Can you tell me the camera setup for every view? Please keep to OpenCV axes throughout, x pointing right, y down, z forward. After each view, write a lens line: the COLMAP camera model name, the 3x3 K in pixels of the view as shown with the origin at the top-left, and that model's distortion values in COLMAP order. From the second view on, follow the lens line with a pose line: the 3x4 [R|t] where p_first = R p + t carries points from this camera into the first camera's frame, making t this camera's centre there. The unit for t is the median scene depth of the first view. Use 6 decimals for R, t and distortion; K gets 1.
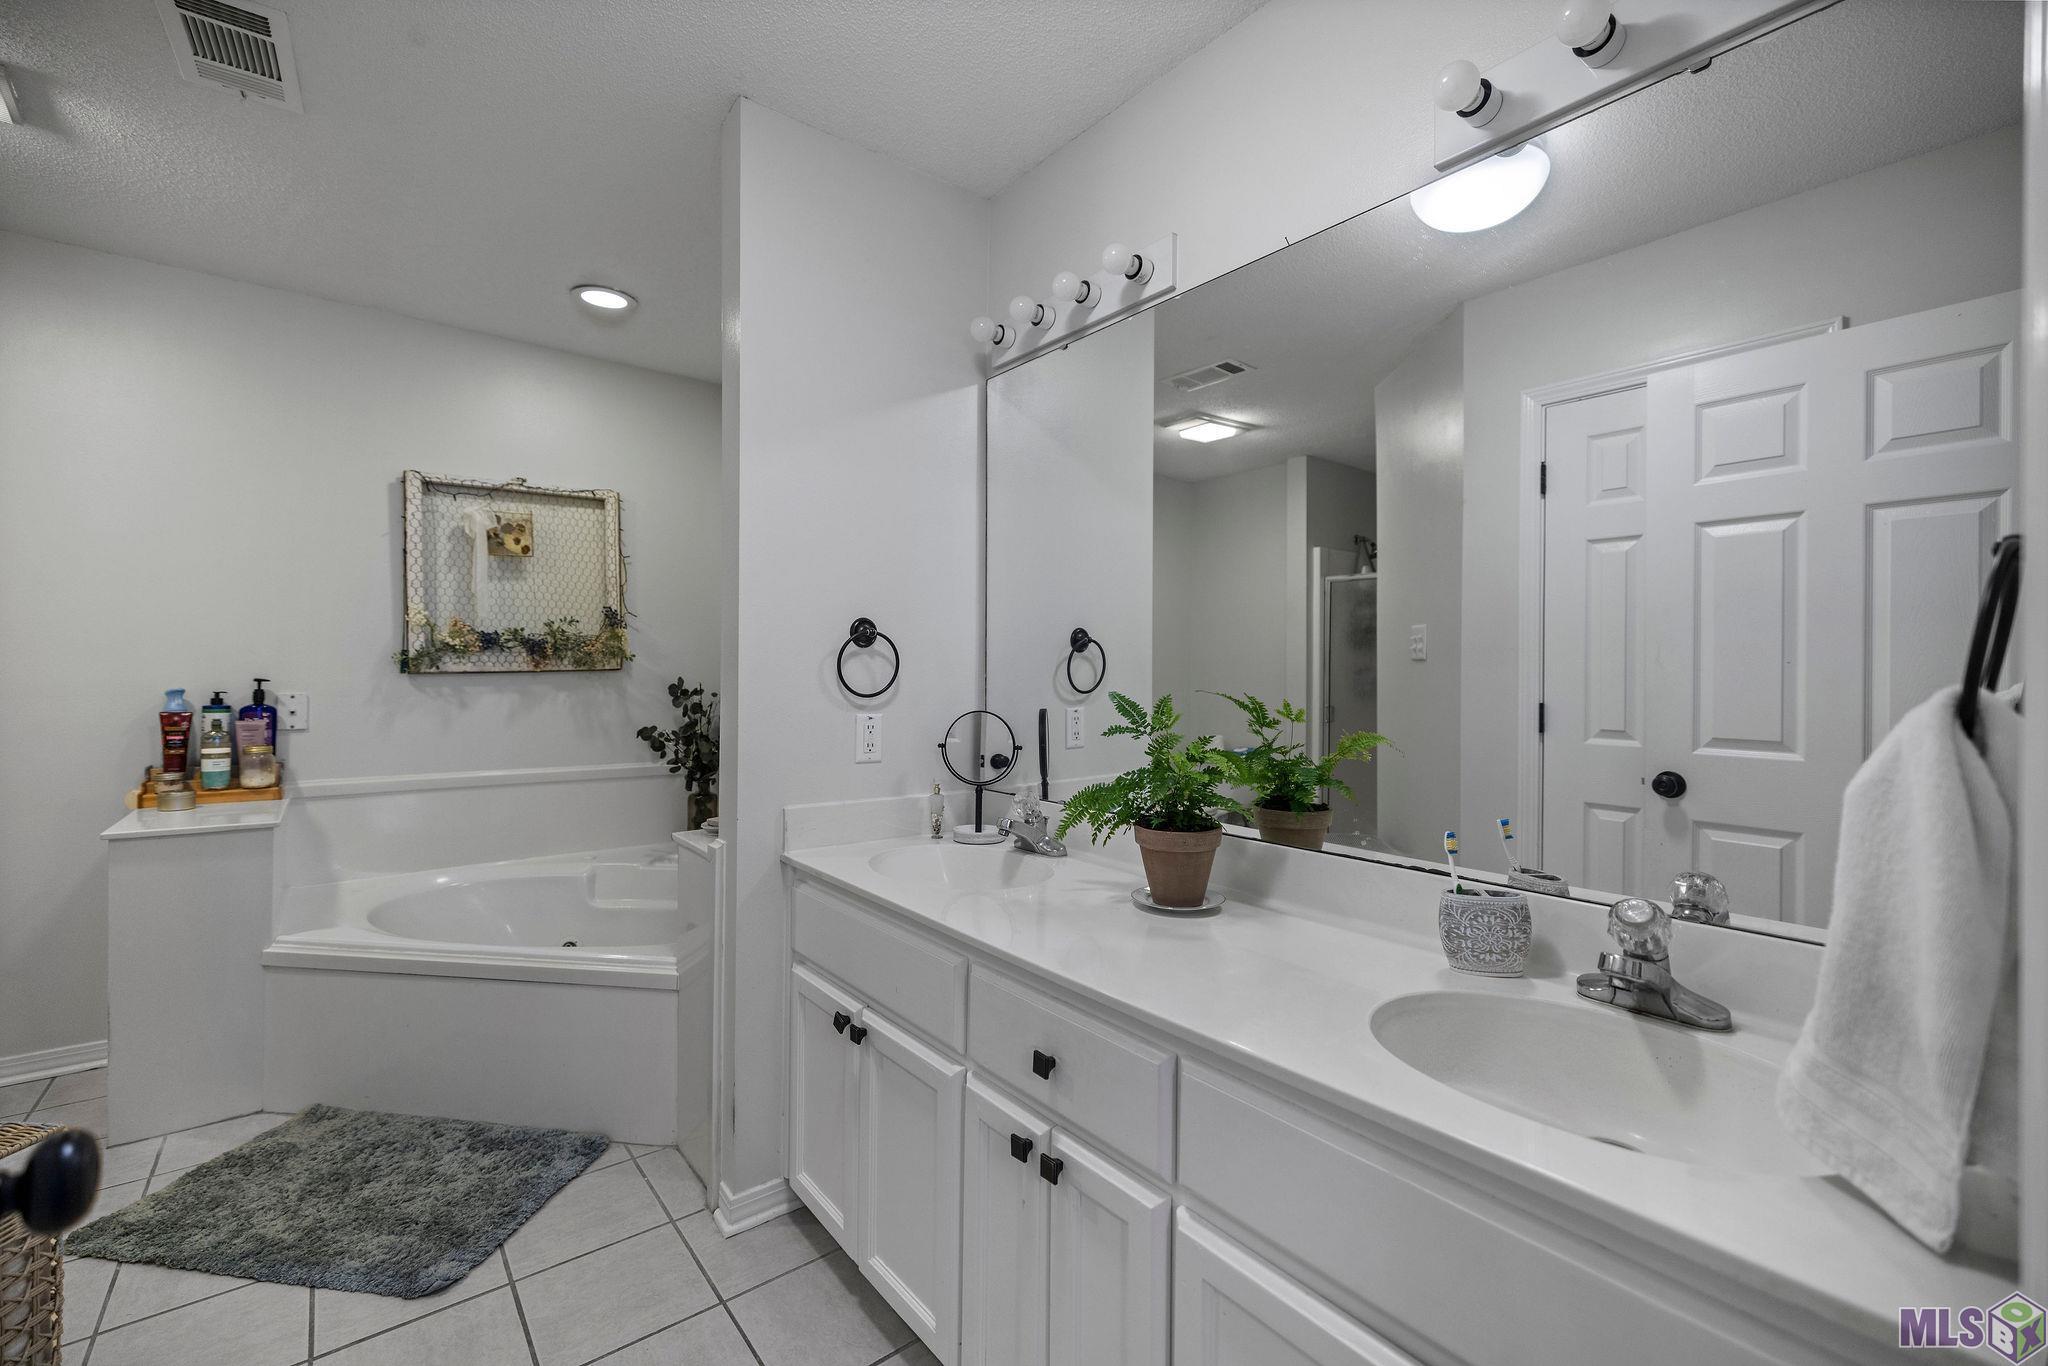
lens RADIAL K [[866.9, 0, 1024.0], [0, 866.9, 683.0], [0, 0, 1]] dist [0.000716, 0.000072]
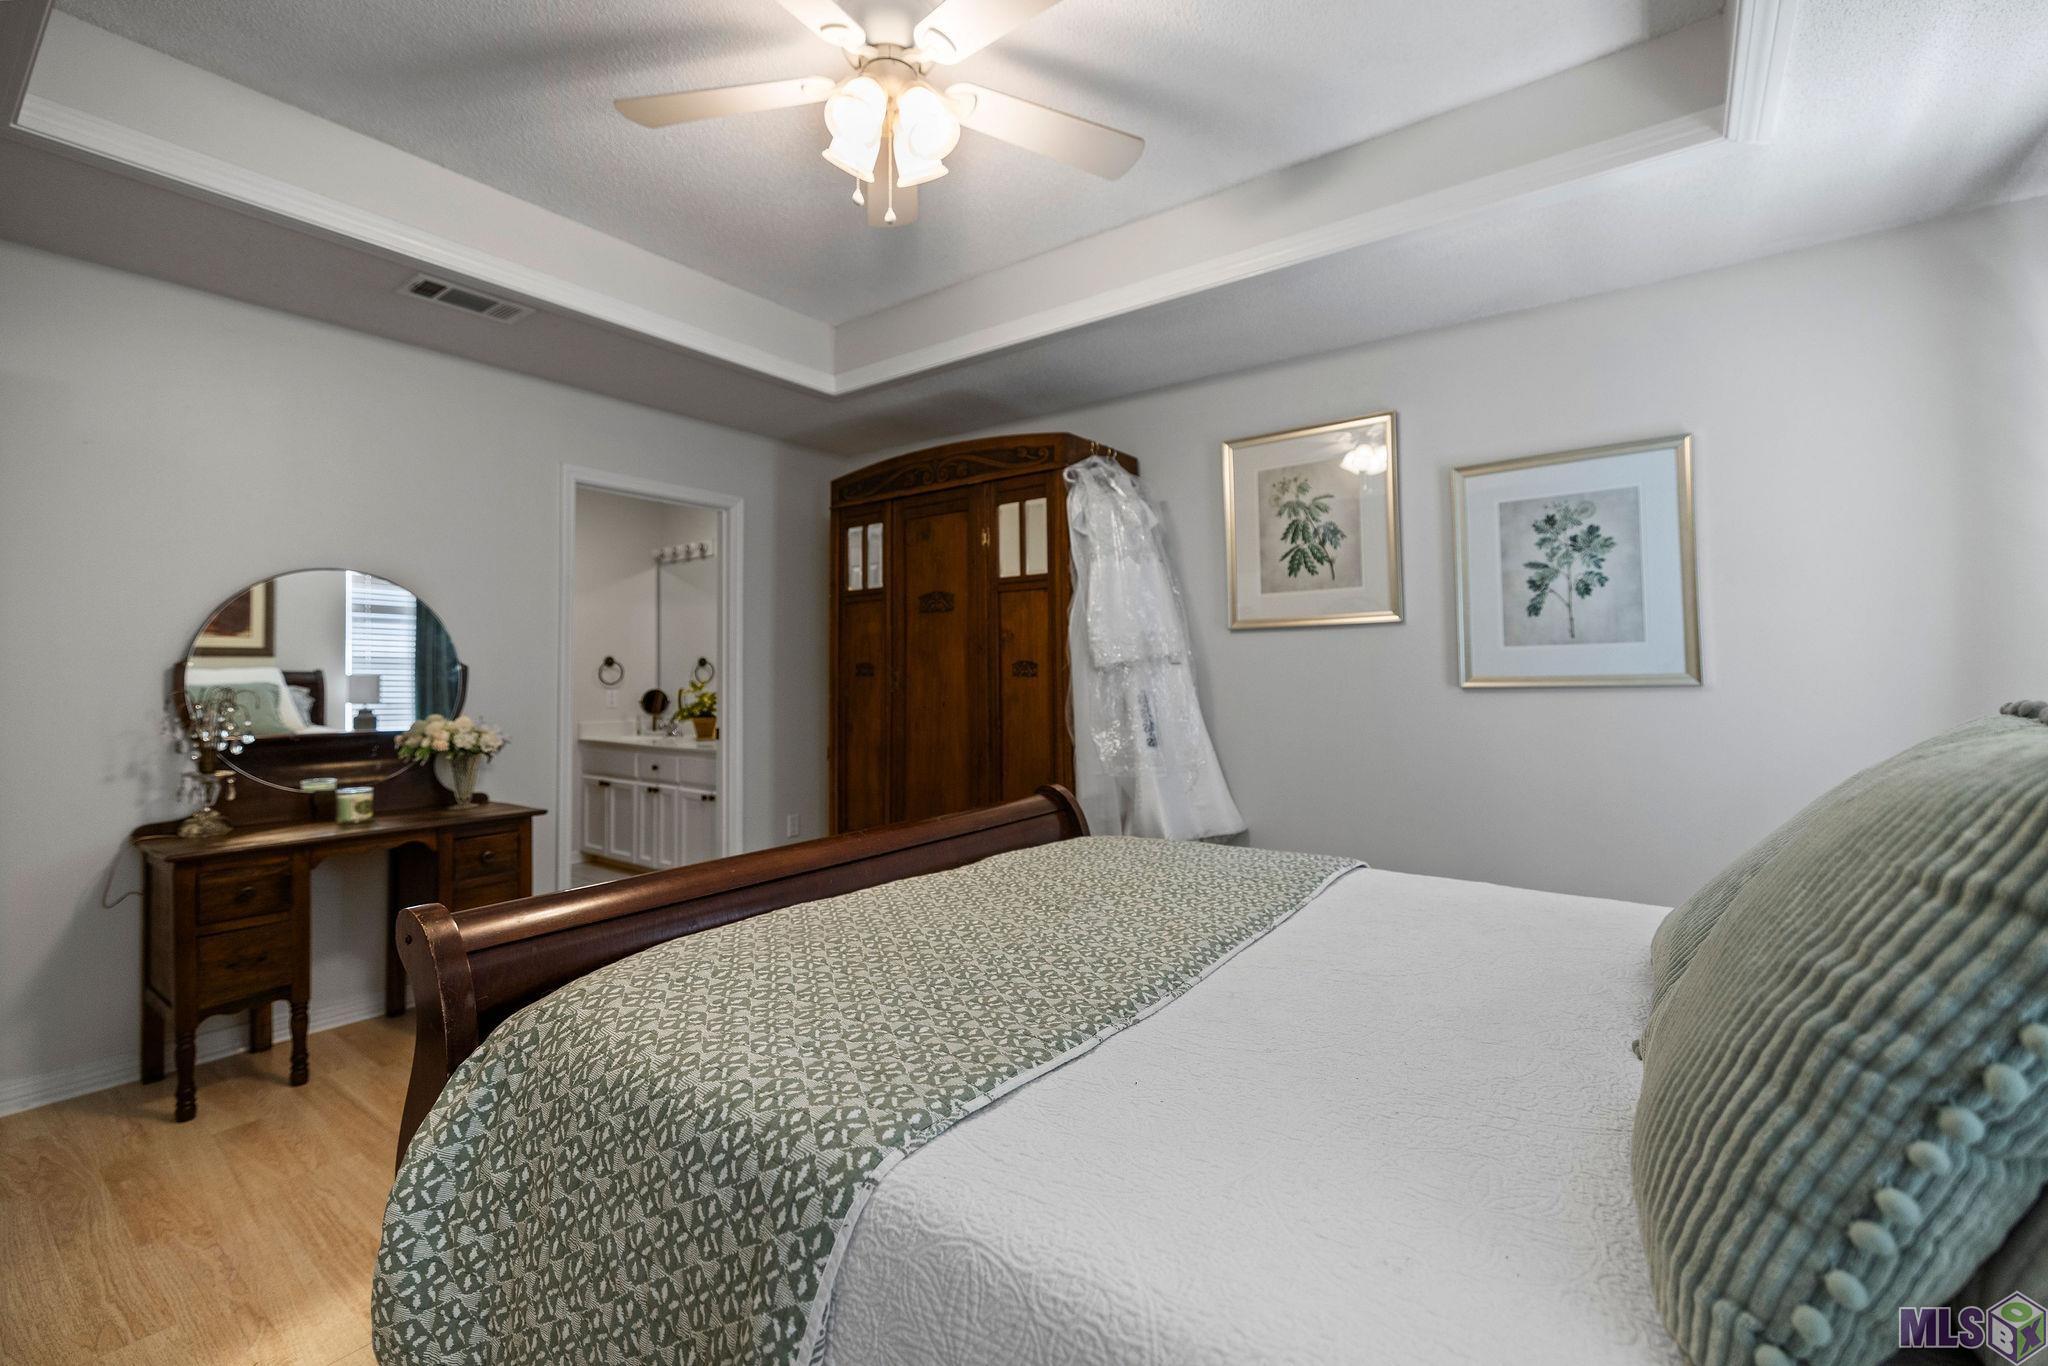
lens RADIAL K [[866.9, 0, 1024.0], [0, 866.9, 683.0], [0, 0, 1]] dist [0.000716, 0.000072]
pose [[0.967718, -0.006293, 0.251958, 0.438237], [0.007578, 0.999963, -0.004131, 0.035310], [-0.251922, 0.005907, 0.967729, -2.220285]]
